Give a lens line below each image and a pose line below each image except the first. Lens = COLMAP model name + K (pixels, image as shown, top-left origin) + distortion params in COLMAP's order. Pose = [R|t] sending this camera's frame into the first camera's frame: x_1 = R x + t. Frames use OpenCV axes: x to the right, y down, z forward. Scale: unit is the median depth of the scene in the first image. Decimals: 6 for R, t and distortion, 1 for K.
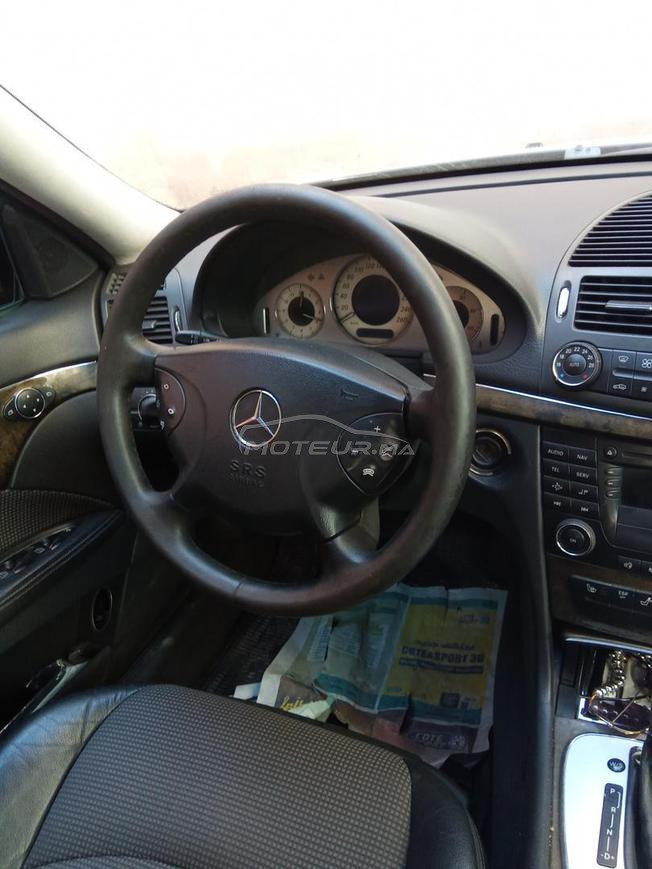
lens RADIAL K [[666.3, 0, 326.0], [0, 666.3, 434.5], [0, 0, 1]] dist [0.012860, -0.001114]
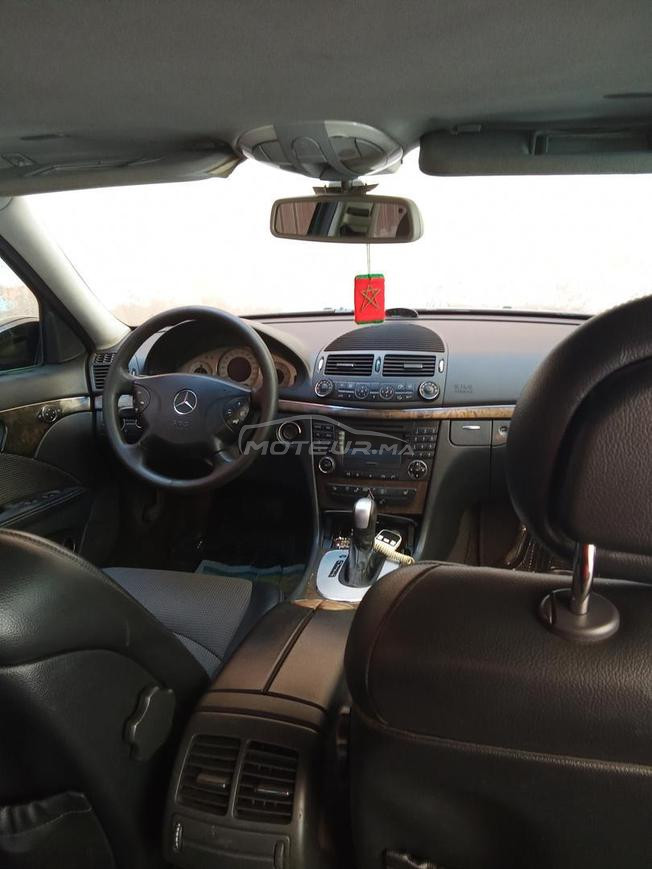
lens RADIAL K [[666.3, 0, 326.0], [0, 666.3, 434.5], [0, 0, 1]] dist [0.012860, -0.001114]
pose [[0.979610, 0.034908, 0.197853, -0.071081], [0.012474, 0.972323, -0.233309, 0.543292], [-0.200521, 0.231020, 0.952062, -1.081613]]
